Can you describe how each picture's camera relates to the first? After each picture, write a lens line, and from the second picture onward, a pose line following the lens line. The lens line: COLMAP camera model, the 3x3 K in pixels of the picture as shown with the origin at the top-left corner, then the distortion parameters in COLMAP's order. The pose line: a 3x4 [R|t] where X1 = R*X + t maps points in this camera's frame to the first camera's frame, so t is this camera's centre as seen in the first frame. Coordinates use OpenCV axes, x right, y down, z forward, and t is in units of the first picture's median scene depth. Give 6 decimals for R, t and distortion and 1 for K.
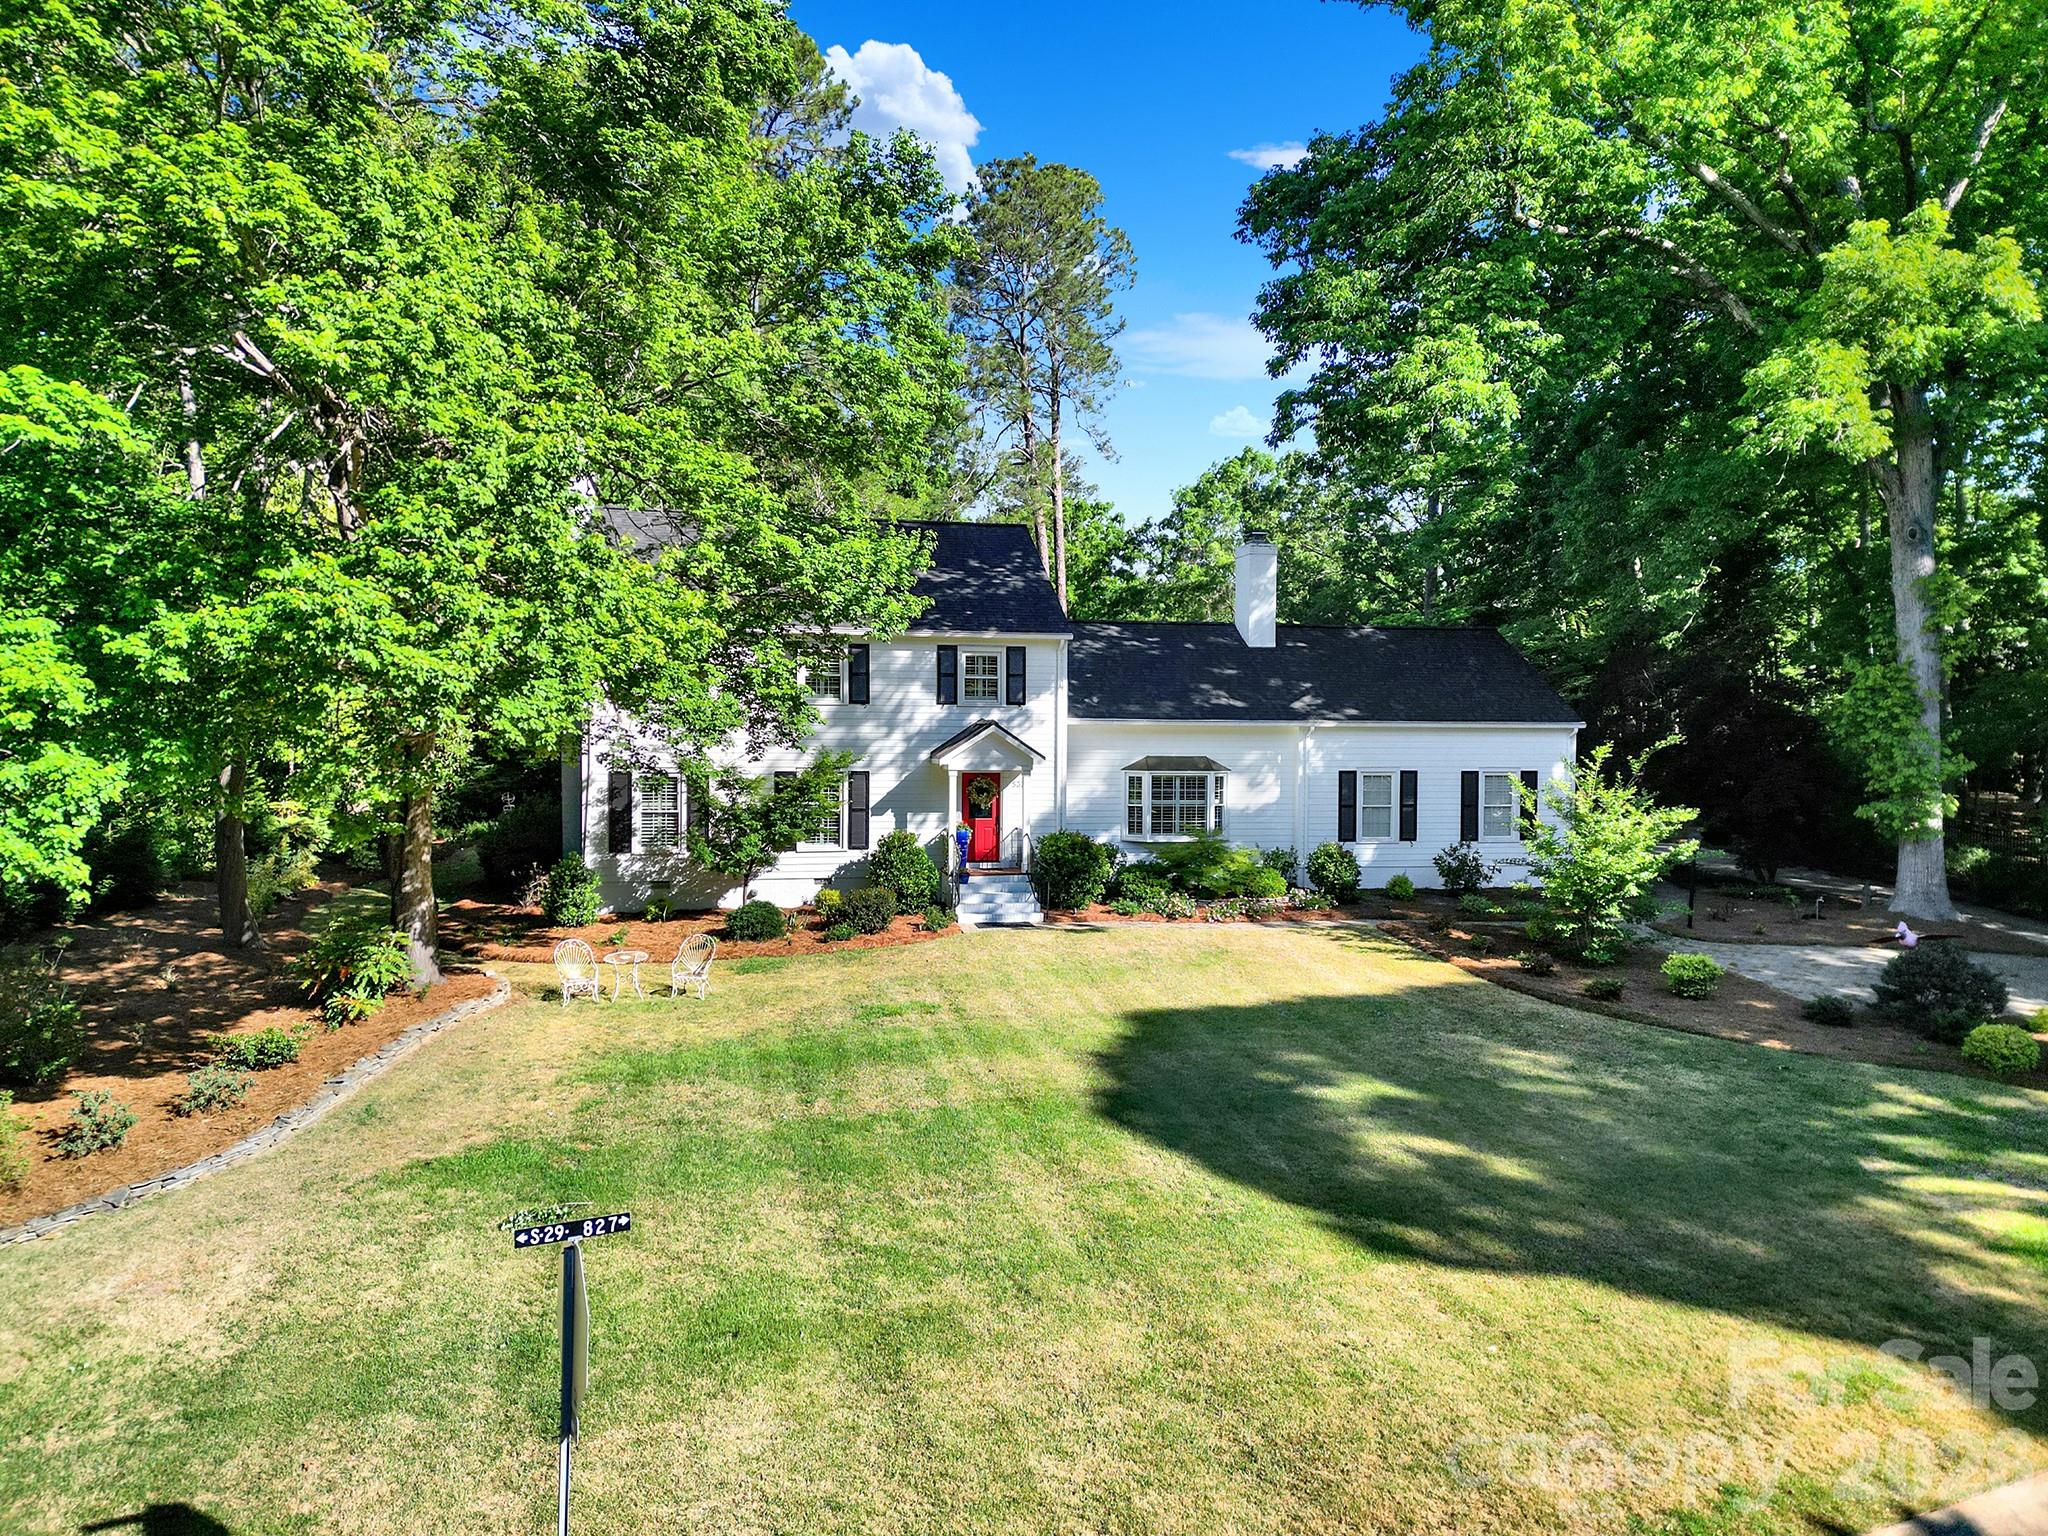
lens RADIAL K [[1459.6, 0, 1024.0], [0, 1459.6, 768.0], [0, 0, 1]] dist [0.031433, -0.034888]
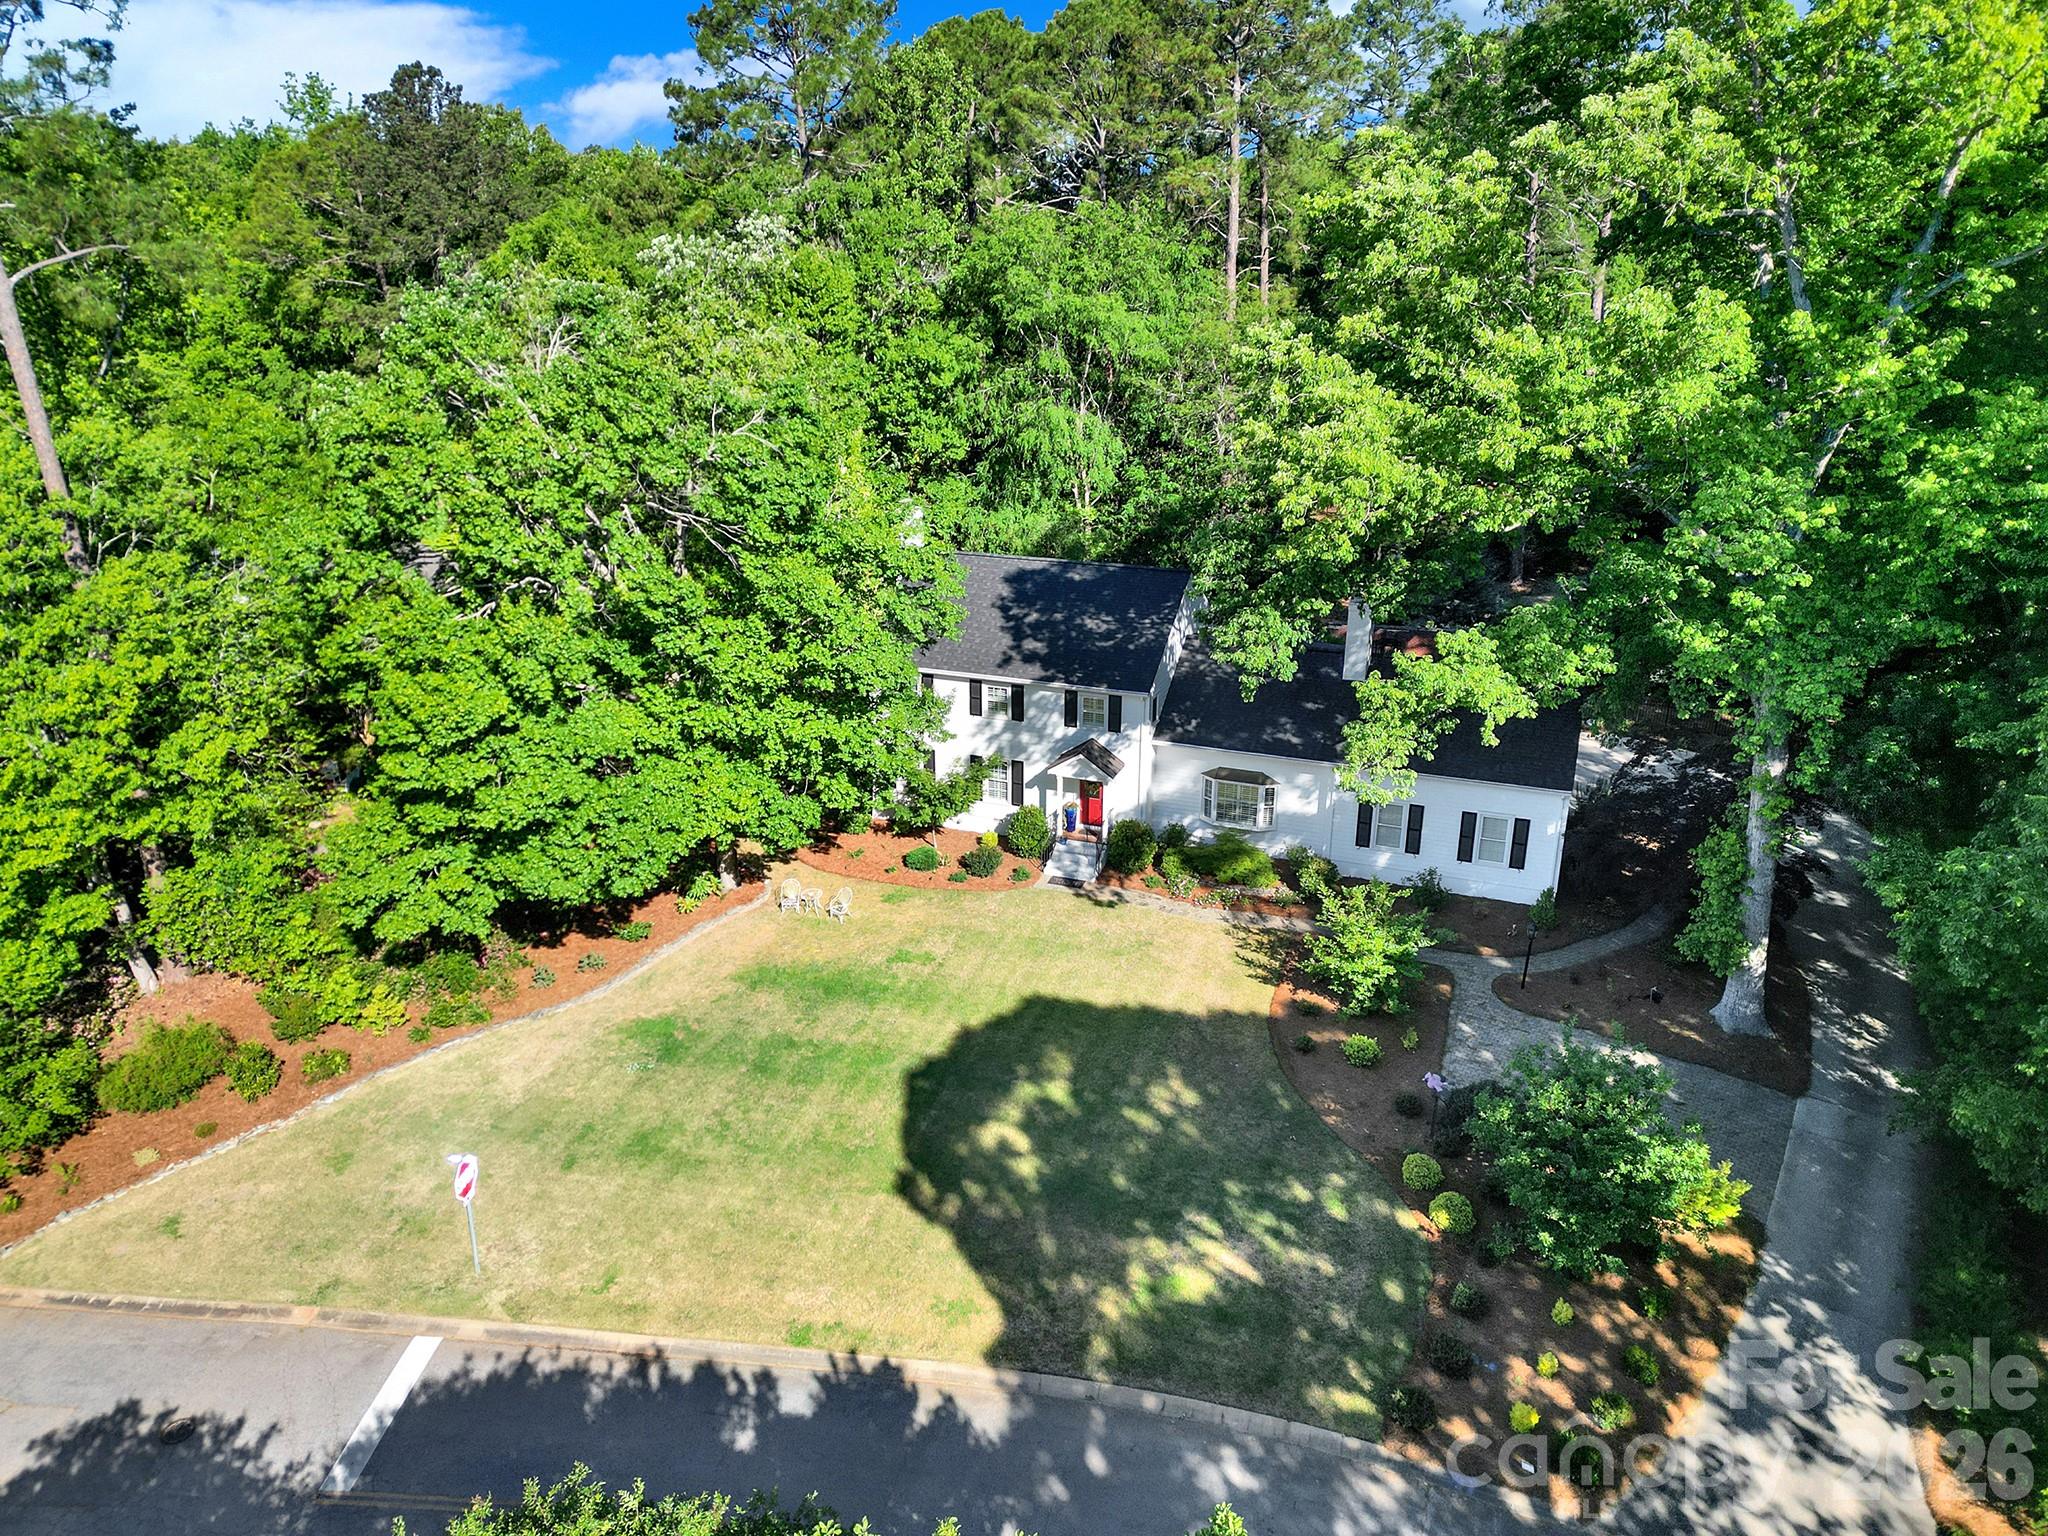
lens RADIAL K [[1446.1, 0, 1011.2], [0, 1446.1, 755.1], [0, 0, 1]] dist [0.052492, -0.032360]
pose [[0.833317, 0.181725, -0.522071, 0.705180], [-0.012745, 0.950486, 0.310507, -0.494594], [0.552648, -0.252097, 0.794372, -0.263803]]
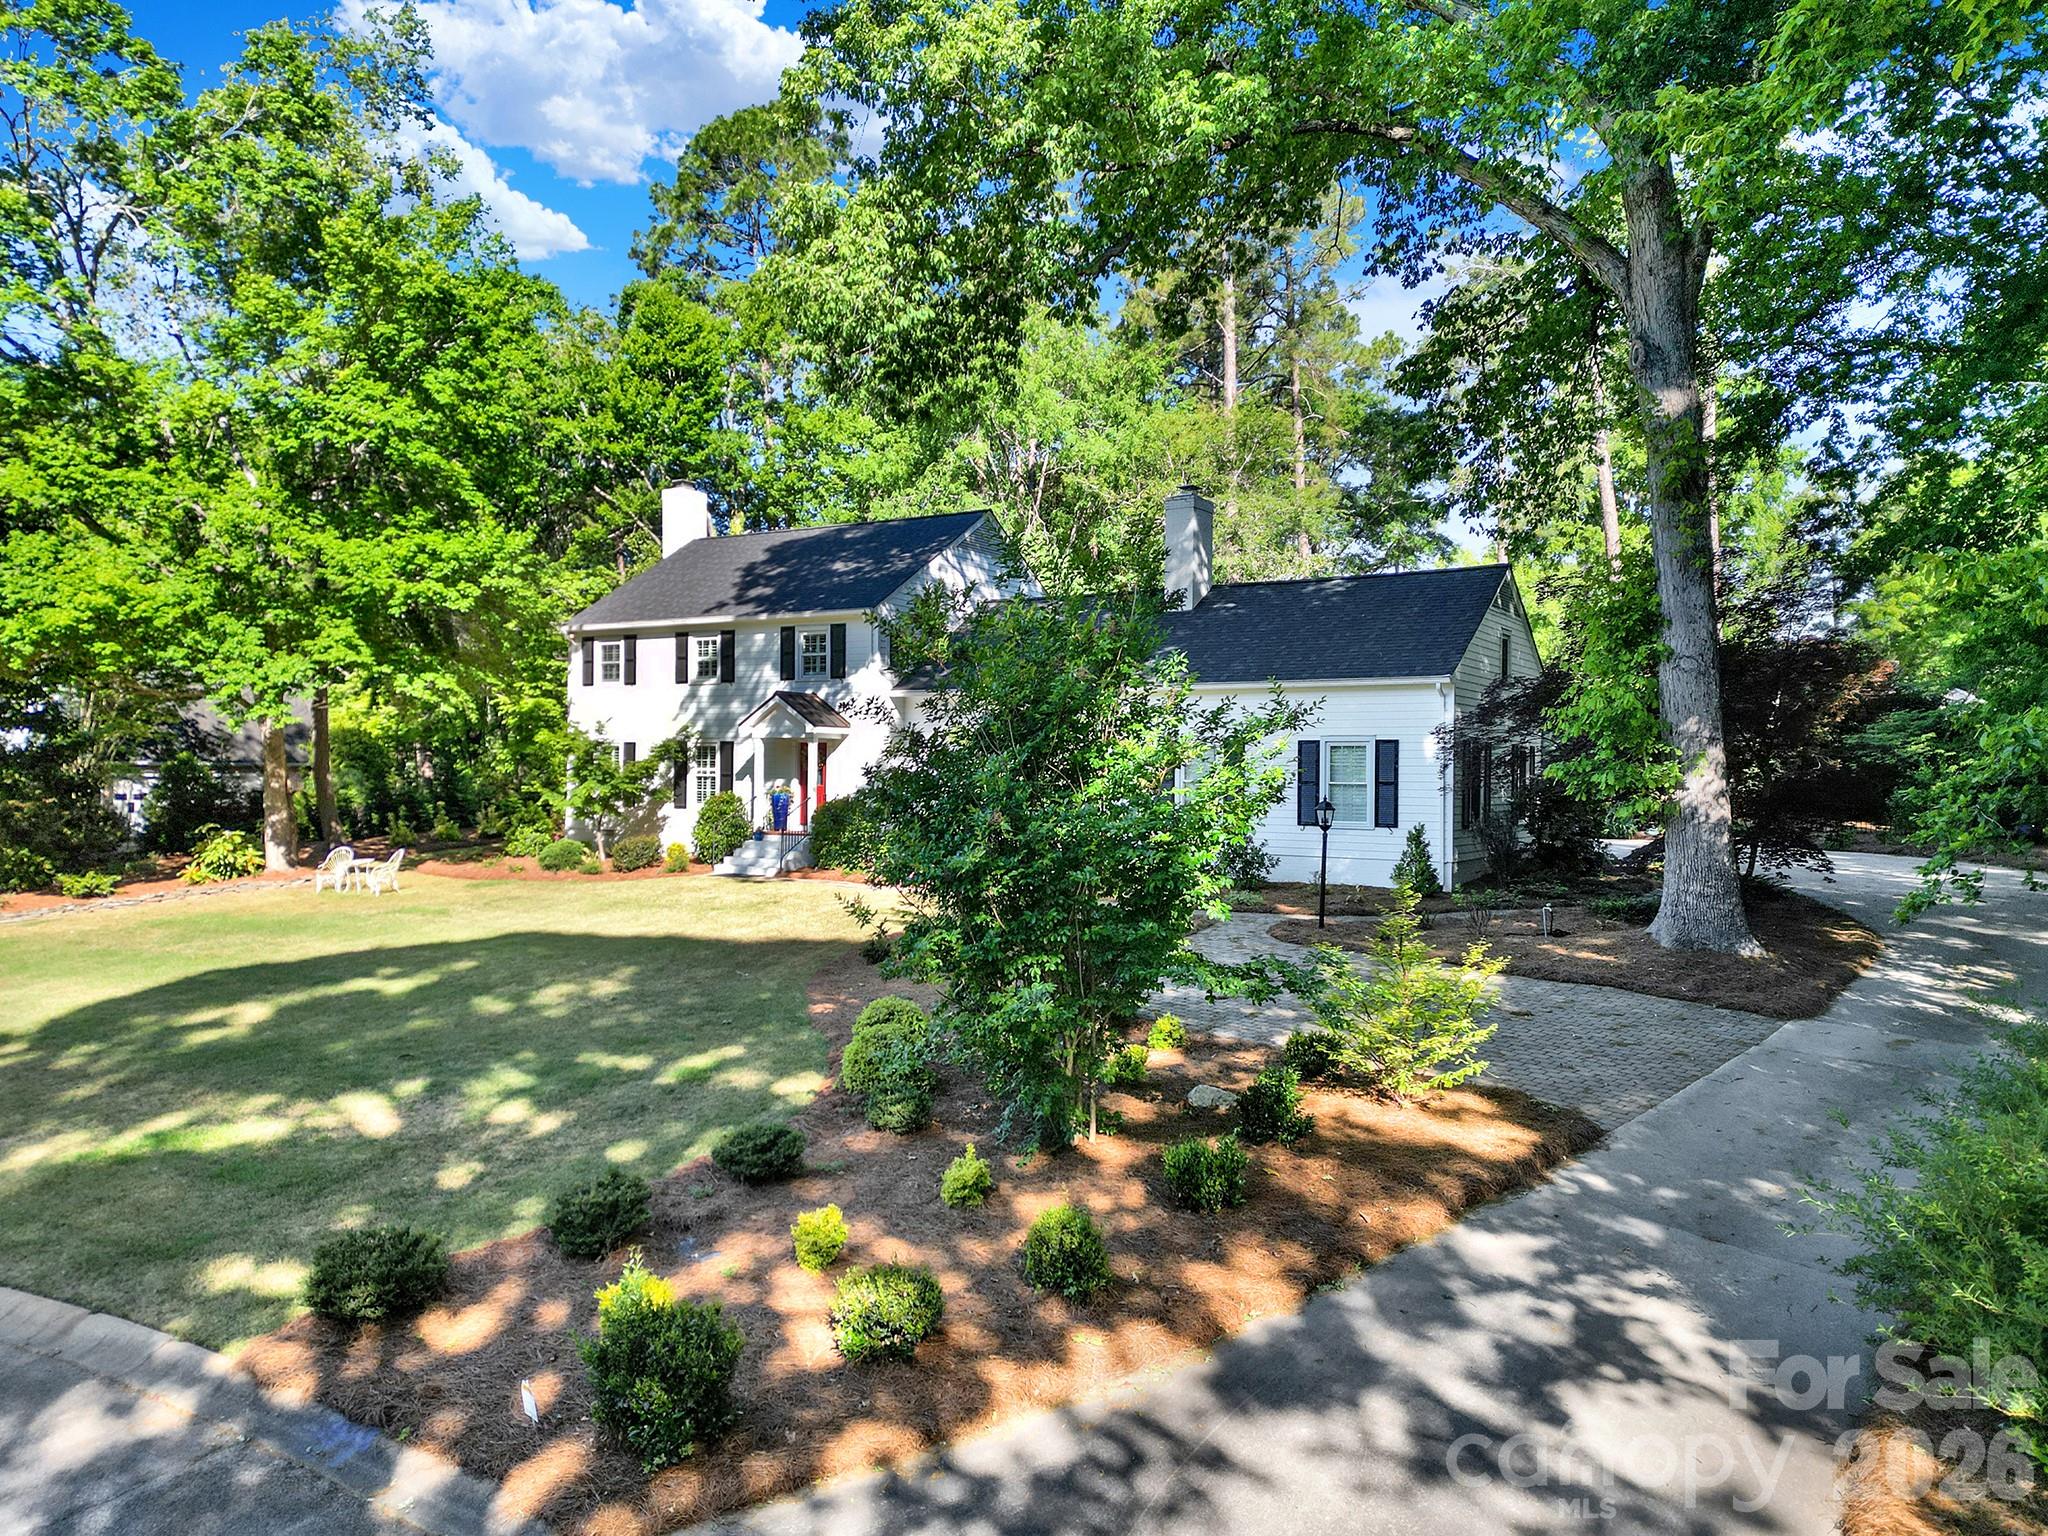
lens RADIAL K [[1459.6, 0, 1024.0], [0, 1459.6, 768.0], [0, 0, 1]] dist [0.031433, -0.034888]
pose [[0.715160, -0.002556, -0.698956, 0.849567], [-0.023654, 0.999332, -0.027857, 0.048952], [0.698561, 0.036455, 0.714622, 0.341874]]
